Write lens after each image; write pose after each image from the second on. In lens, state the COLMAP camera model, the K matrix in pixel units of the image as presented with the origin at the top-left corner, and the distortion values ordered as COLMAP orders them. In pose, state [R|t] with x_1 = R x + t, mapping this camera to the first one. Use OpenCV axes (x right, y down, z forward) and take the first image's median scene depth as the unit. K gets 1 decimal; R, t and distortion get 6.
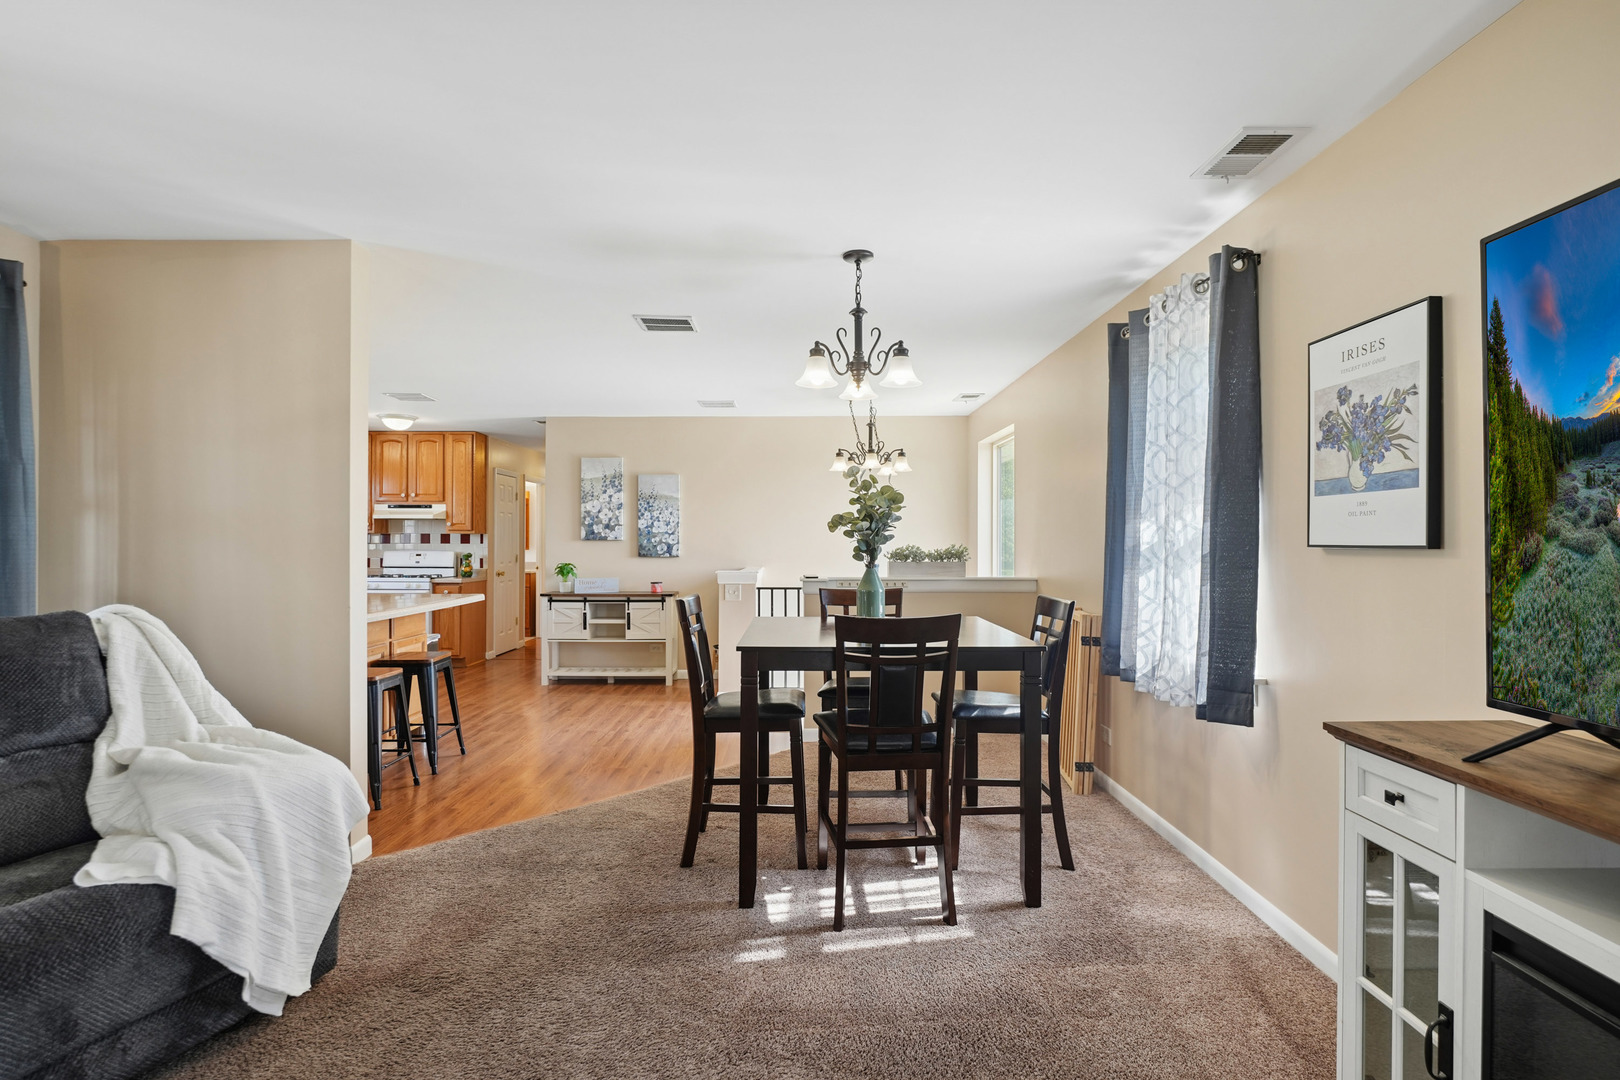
lens RADIAL K [[811.6, 0, 810.0], [0, 811.6, 540.0], [0, 0, 1]] dist [0.000699, -0.000361]
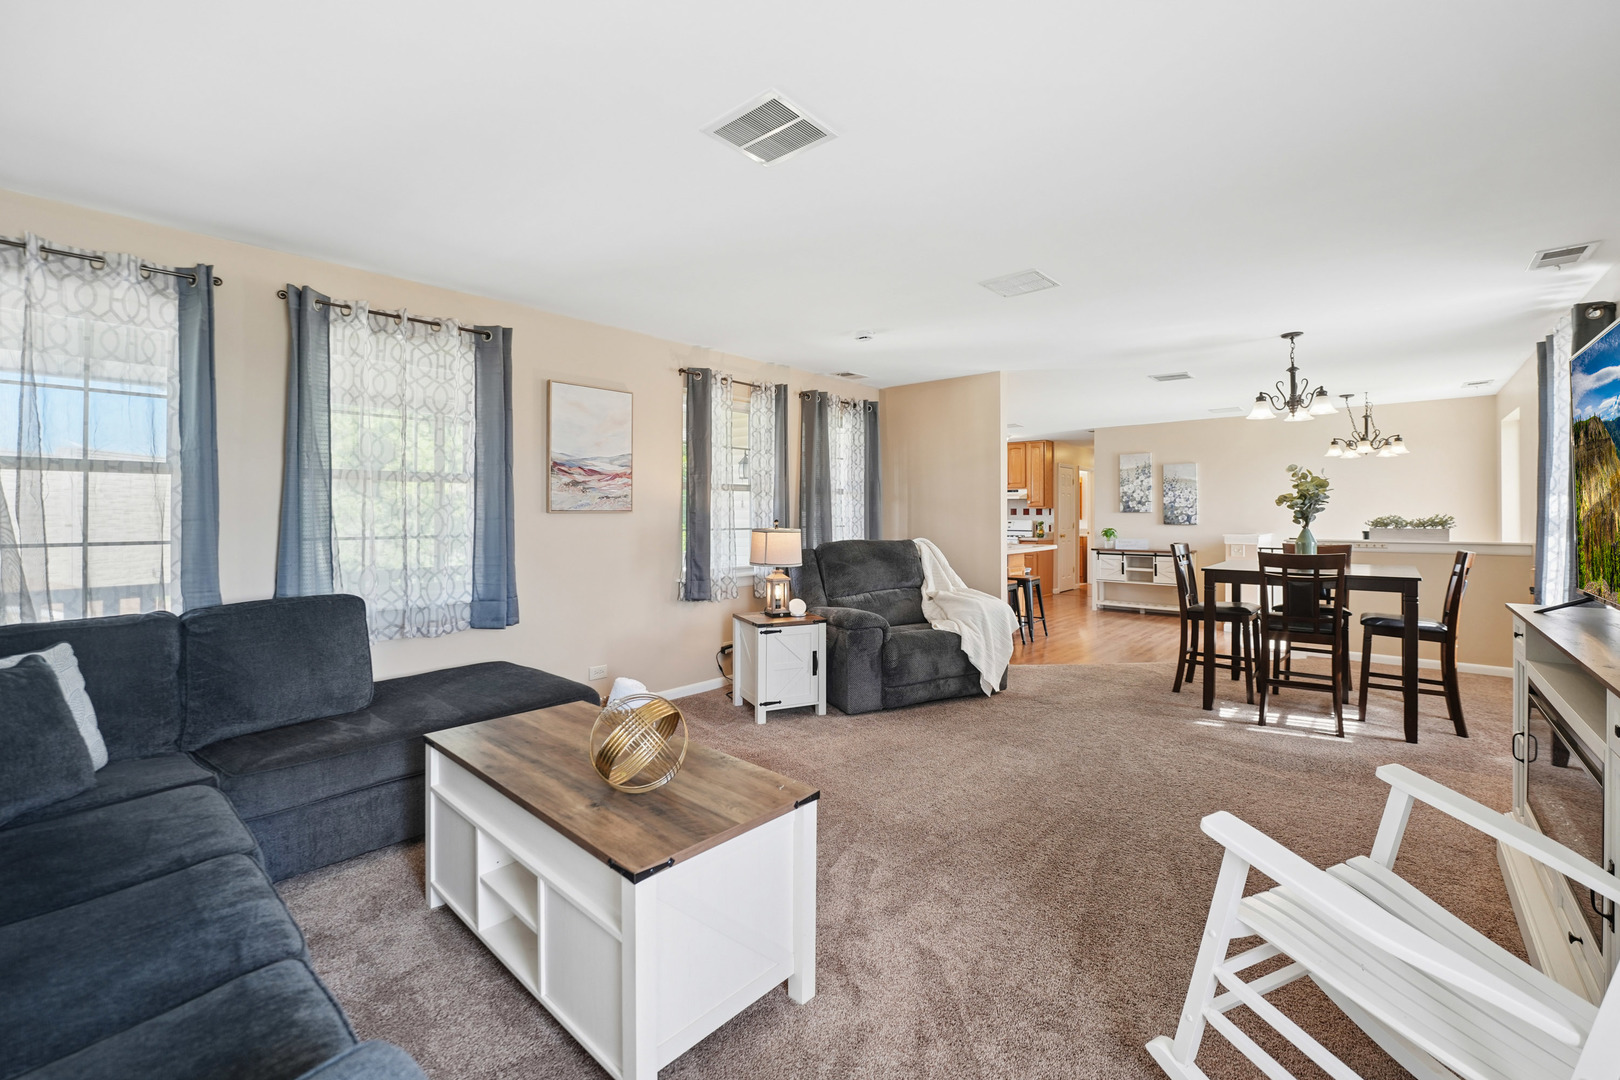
lens RADIAL K [[661.1, 0, 805.3], [0, 661.1, 512.8], [0, 0, 1]] dist [-0.028543, 0.000028]
pose [[0.746121, -0.003469, -0.665801, 0.143076], [0.003249, 0.999993, -0.001570, 0.001999], [0.665802, -0.000992, 0.746128, -0.446987]]
